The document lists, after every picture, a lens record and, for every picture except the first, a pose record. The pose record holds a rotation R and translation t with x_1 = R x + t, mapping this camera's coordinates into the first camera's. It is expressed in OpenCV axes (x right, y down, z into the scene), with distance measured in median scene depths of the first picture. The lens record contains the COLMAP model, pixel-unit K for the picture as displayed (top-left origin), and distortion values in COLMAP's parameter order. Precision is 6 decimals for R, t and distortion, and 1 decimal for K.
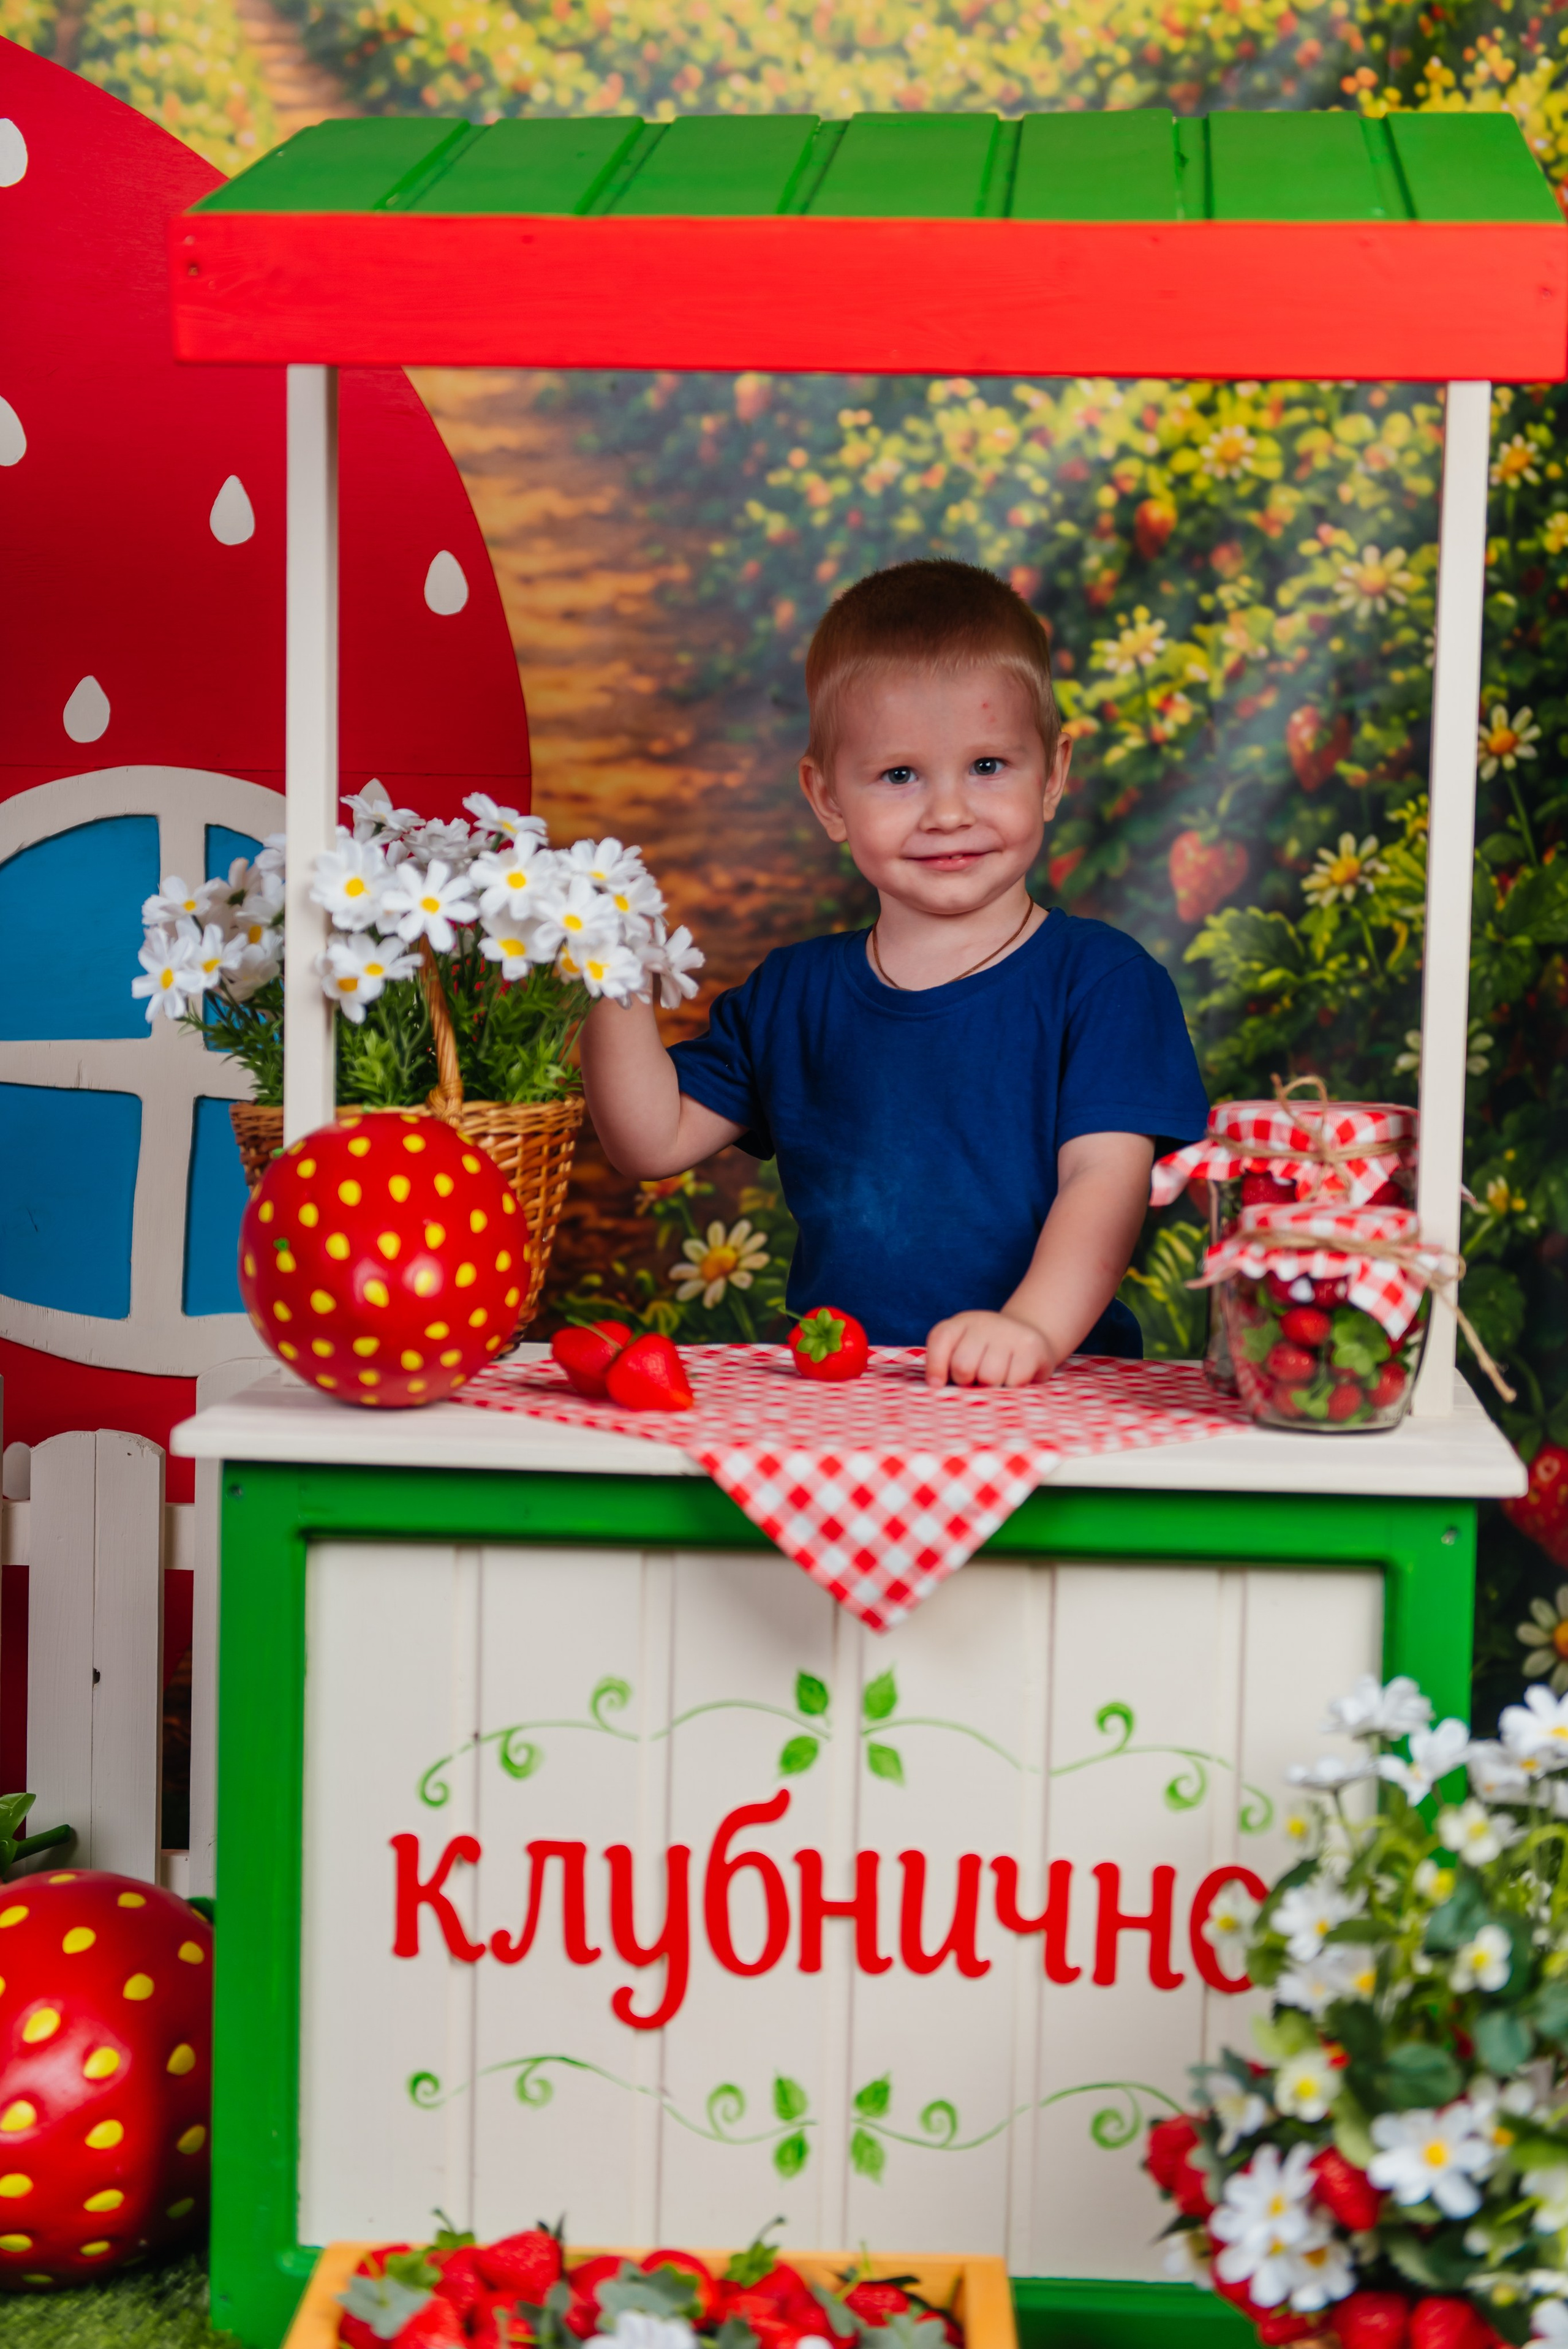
lens RADIAL K [[3798.1, 0, 784.0], [0, 3798.1, 1174.5], [0, 0, 1]] dist [0.038285, -0.134174]
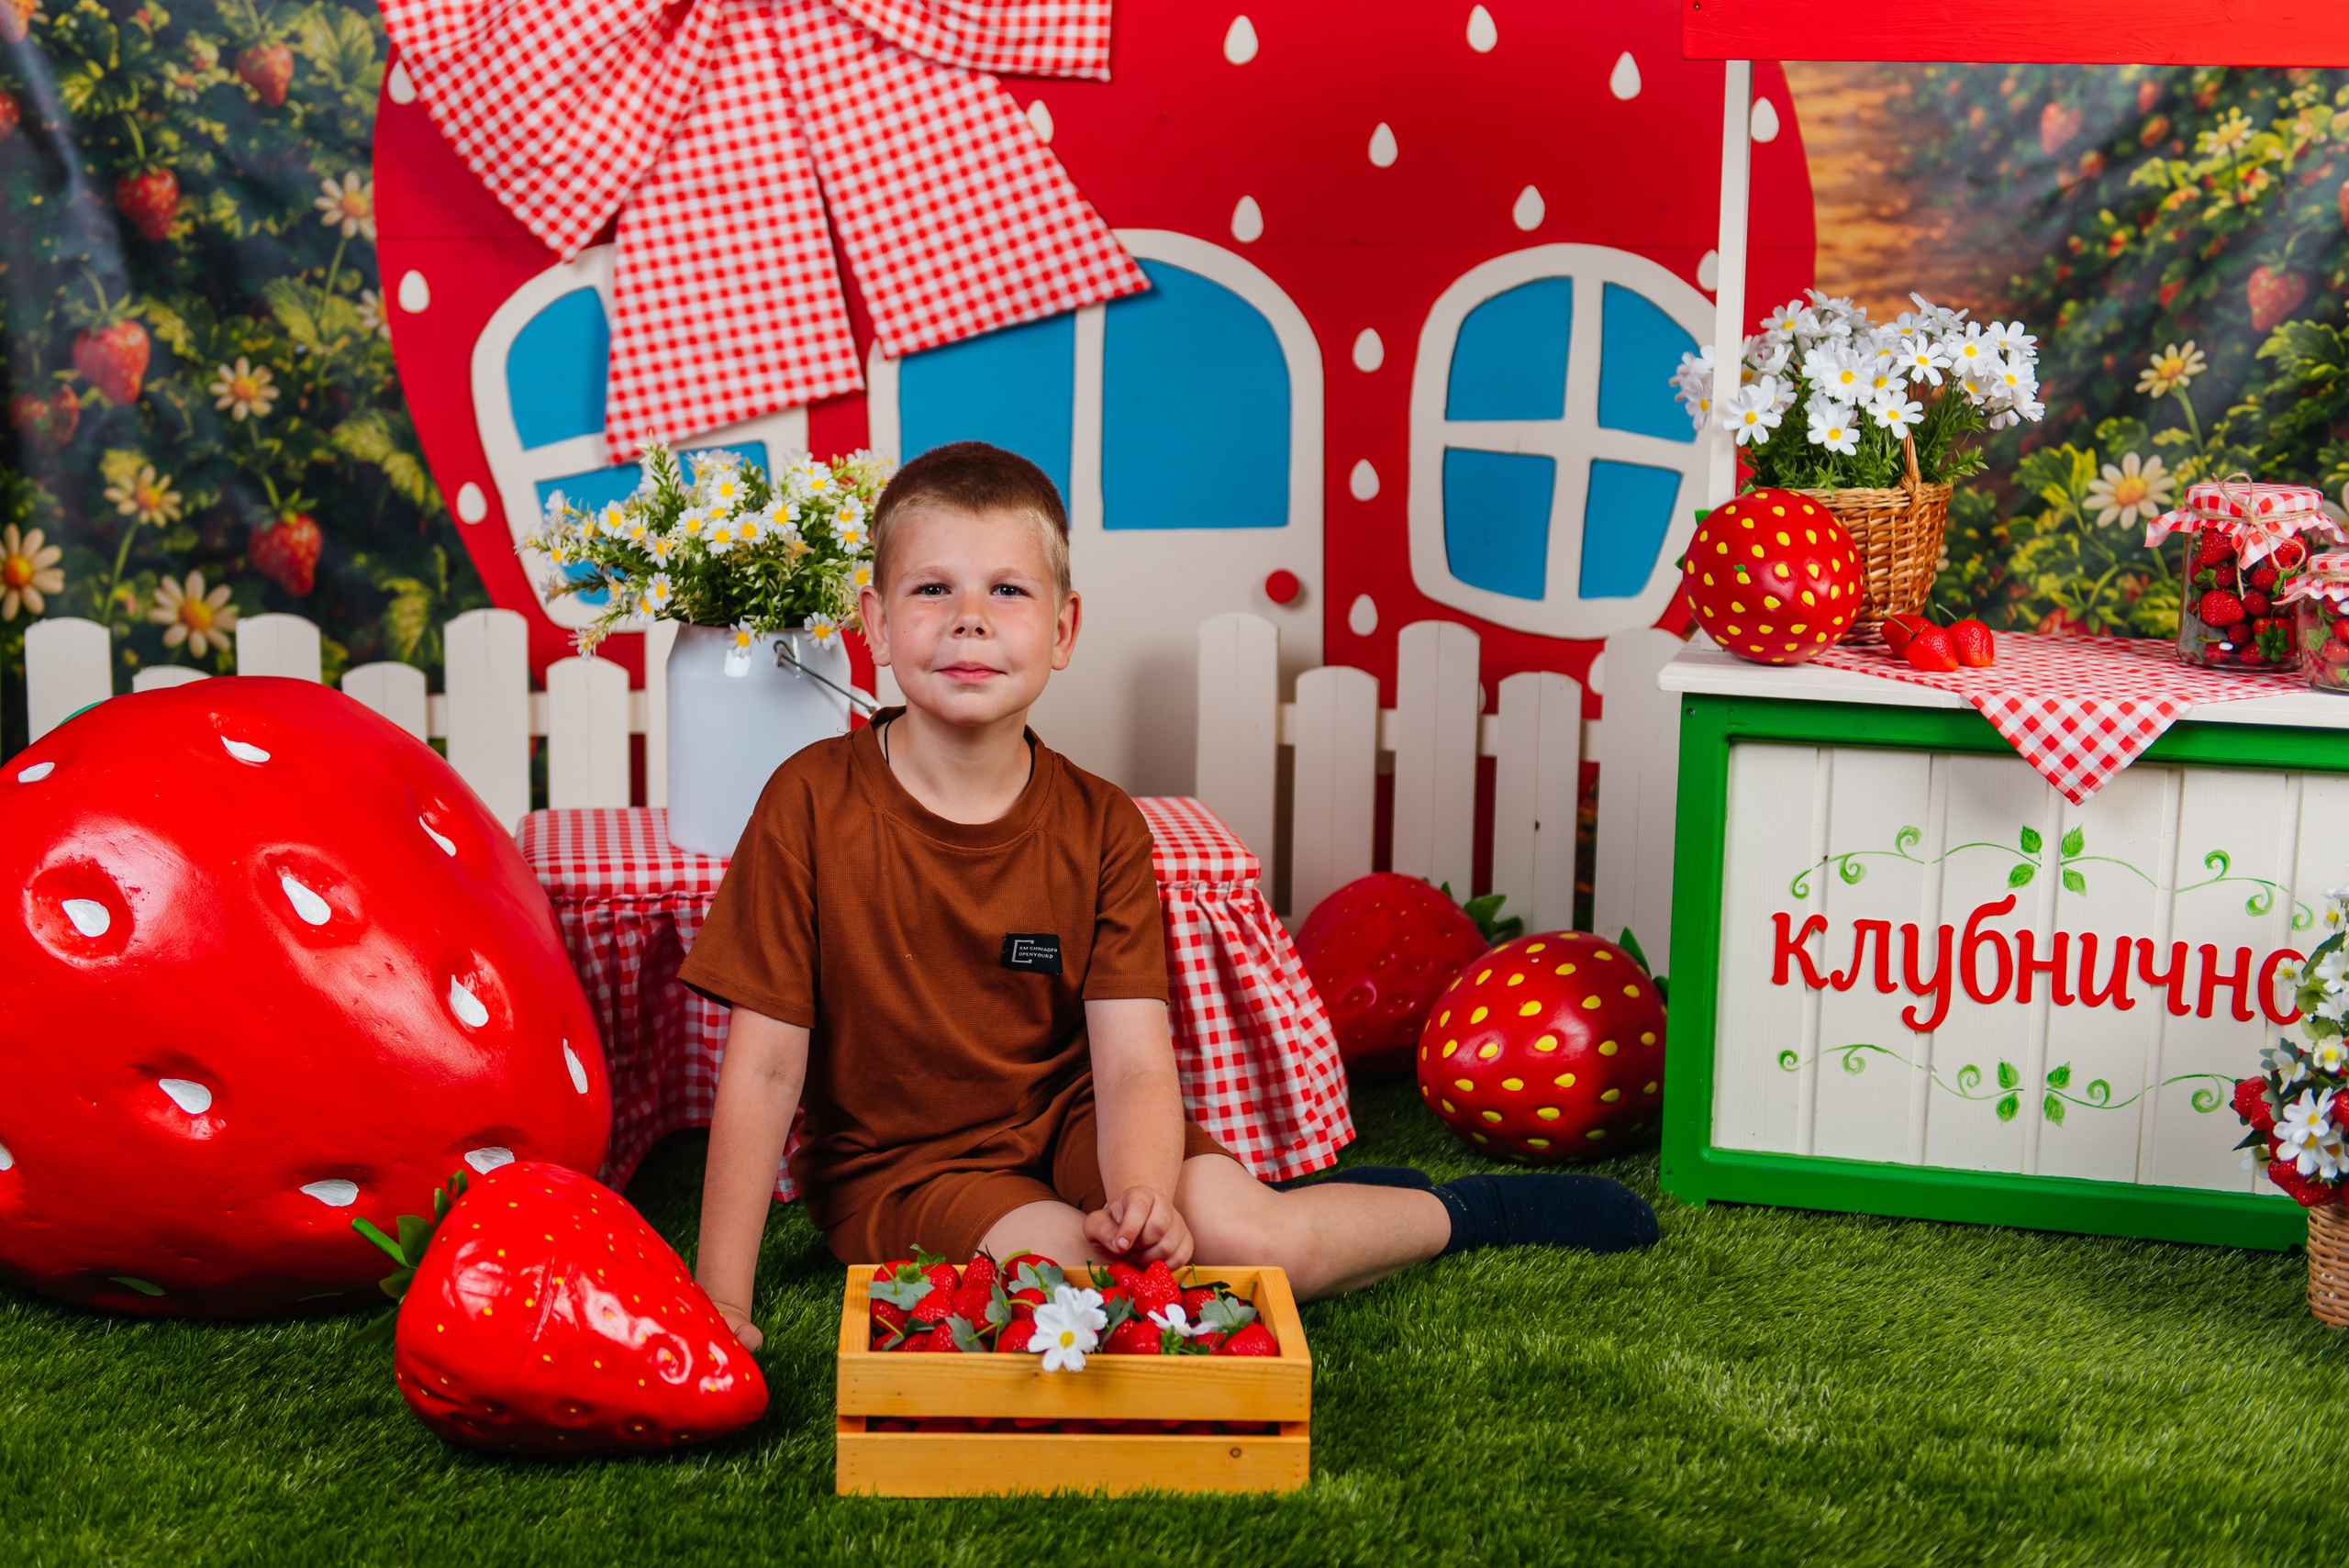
lens RADIAL K [[3426.8, 0, 1100.4], [0, 3426.8, 751.2], [0, 0, 1]] dist [0.001821, -0.001054]
pose [[0.979573, 0.028171, -0.199105, -0.092118], [-0.009773, 0.995638, 0.092788, -0.039026], [0.200850, -0.088947, 0.975576, -0.549328]]
